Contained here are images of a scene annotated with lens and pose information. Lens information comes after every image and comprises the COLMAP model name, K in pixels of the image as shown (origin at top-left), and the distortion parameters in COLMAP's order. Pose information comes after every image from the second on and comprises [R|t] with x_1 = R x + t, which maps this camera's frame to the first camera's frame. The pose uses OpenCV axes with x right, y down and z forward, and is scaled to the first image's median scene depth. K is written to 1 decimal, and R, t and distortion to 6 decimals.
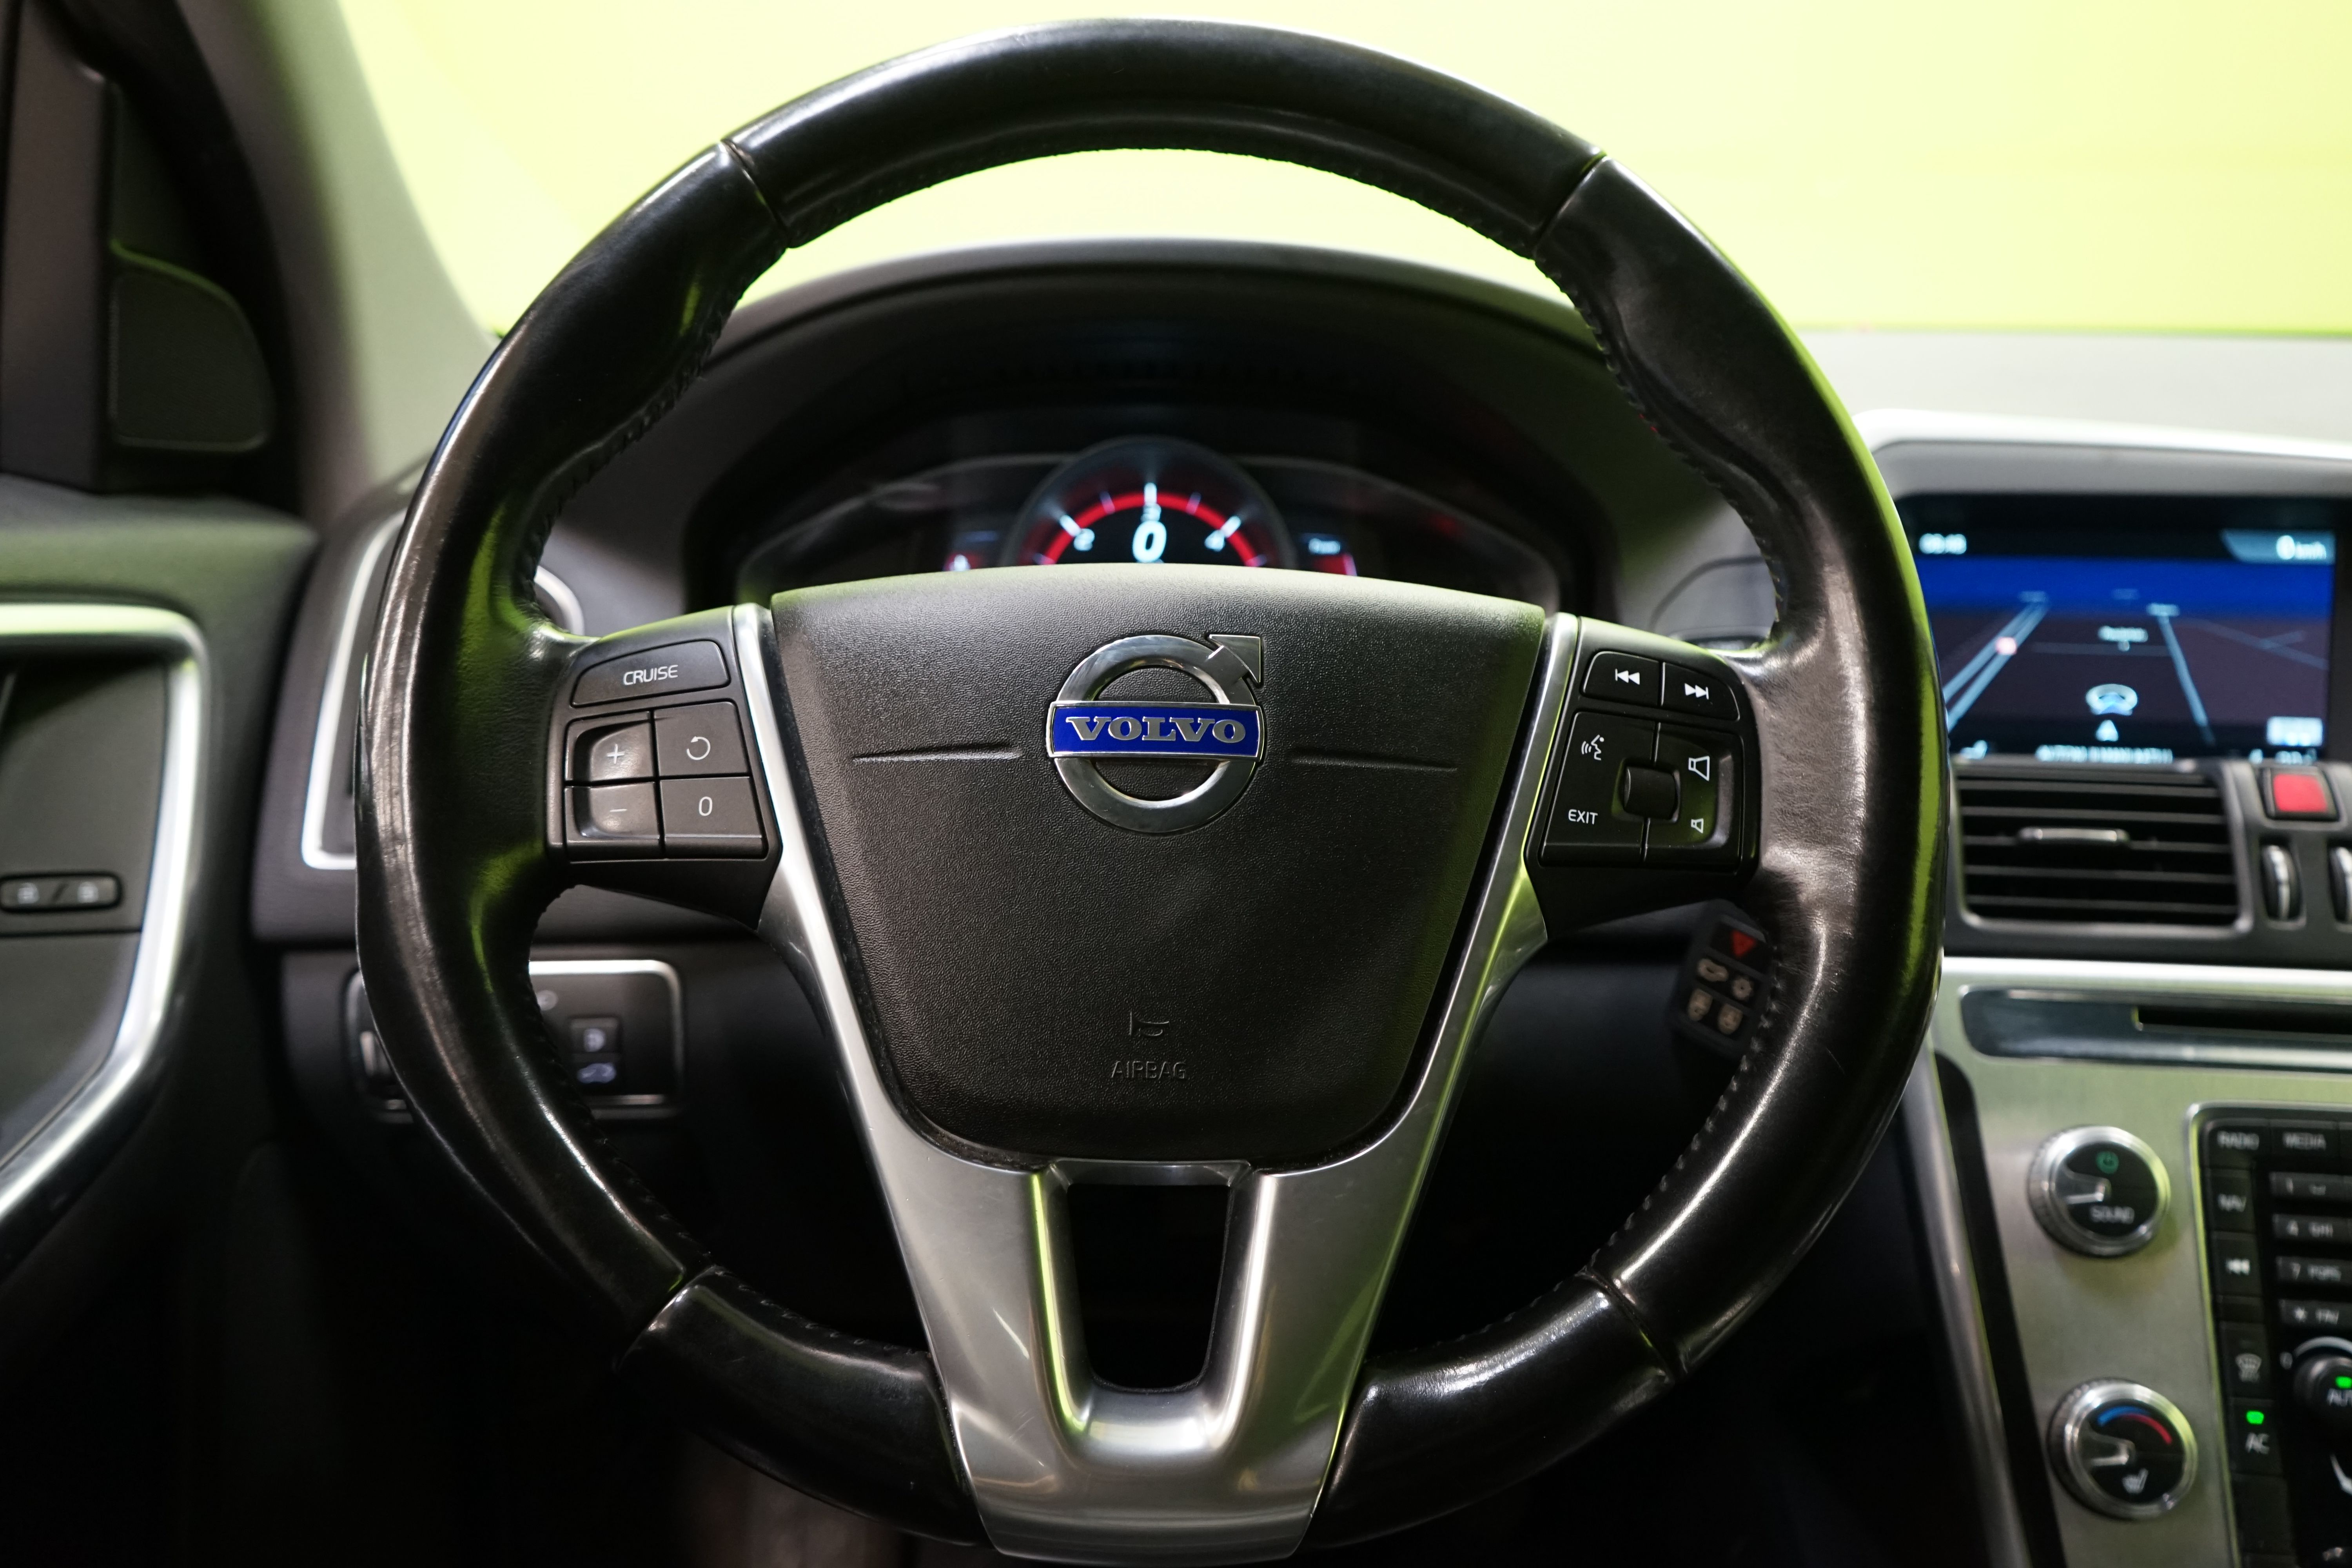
lens RADIAL K [[1936.1, 0, 1173.8], [0, 1936.1, 754.1], [0, 0, 1]] dist [-0.023839, 0.021102]
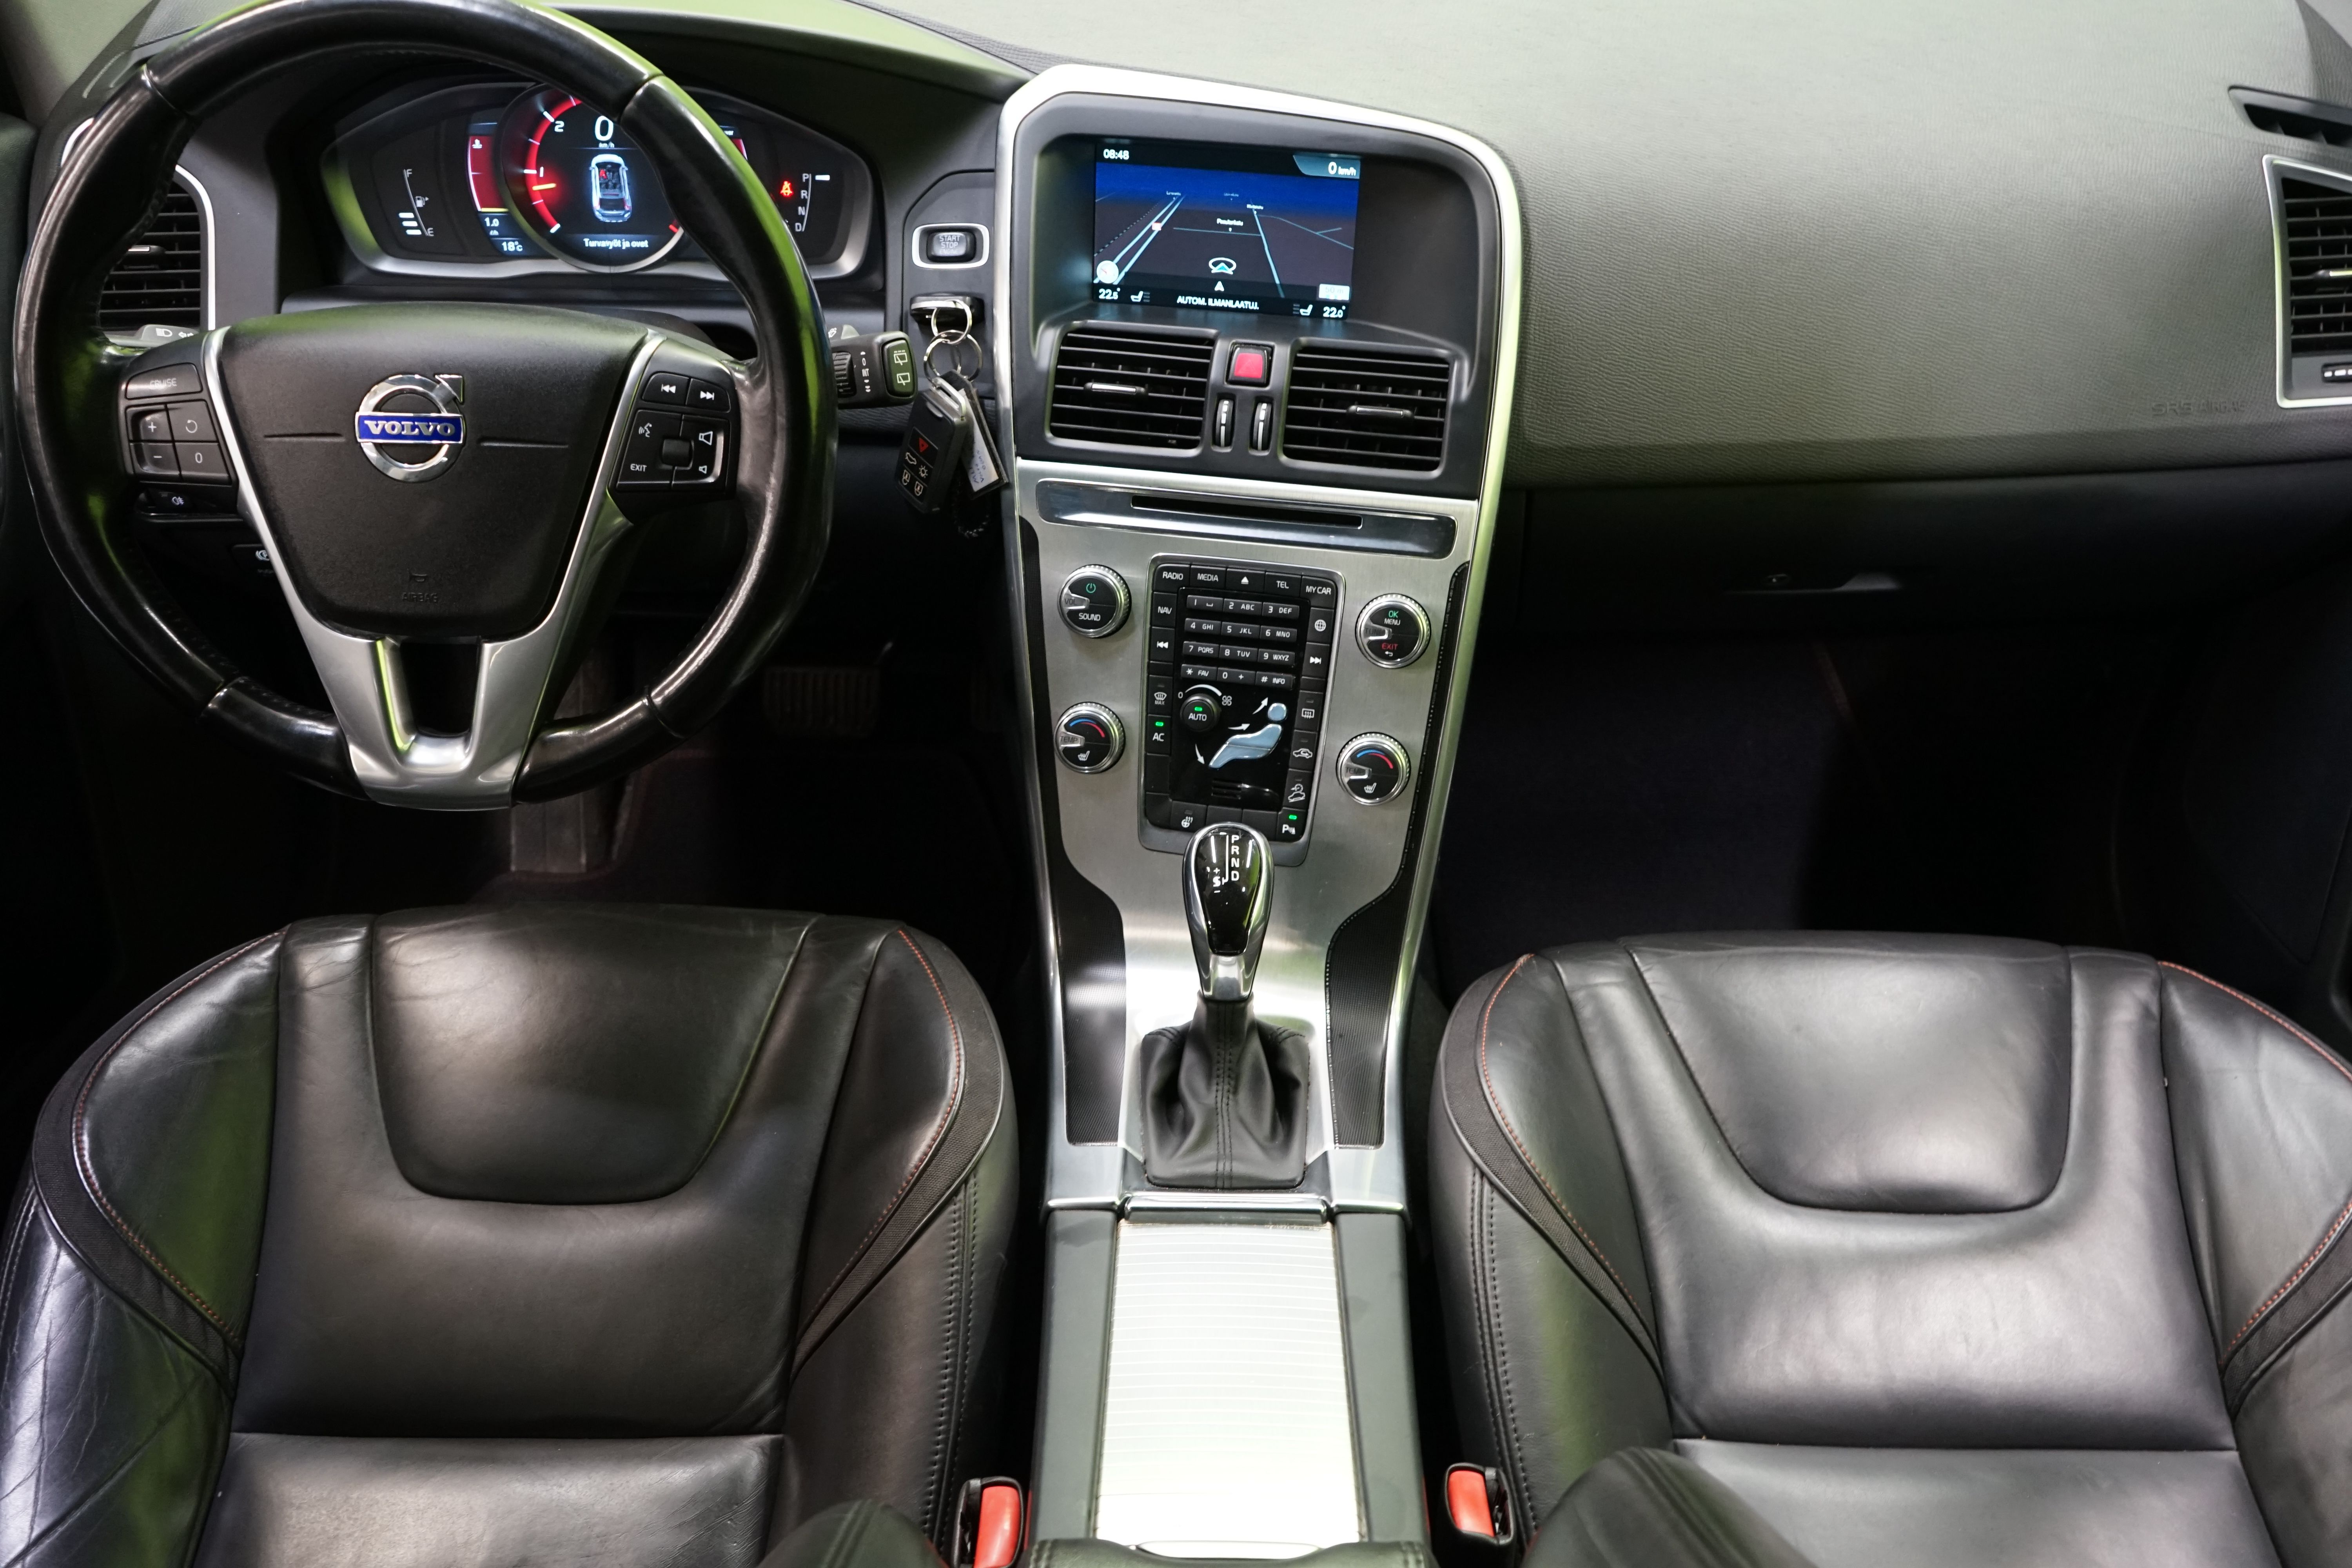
lens RADIAL K [[1936.1, 0, 1173.8], [0, 1936.1, 754.1], [0, 0, 1]] dist [-0.023839, 0.021102]
pose [[0.999720, 0.015304, -0.018070, 0.602570], [-0.006060, 0.903025, 0.429545, -0.417865], [0.022892, -0.429315, 0.902865, -0.672226]]
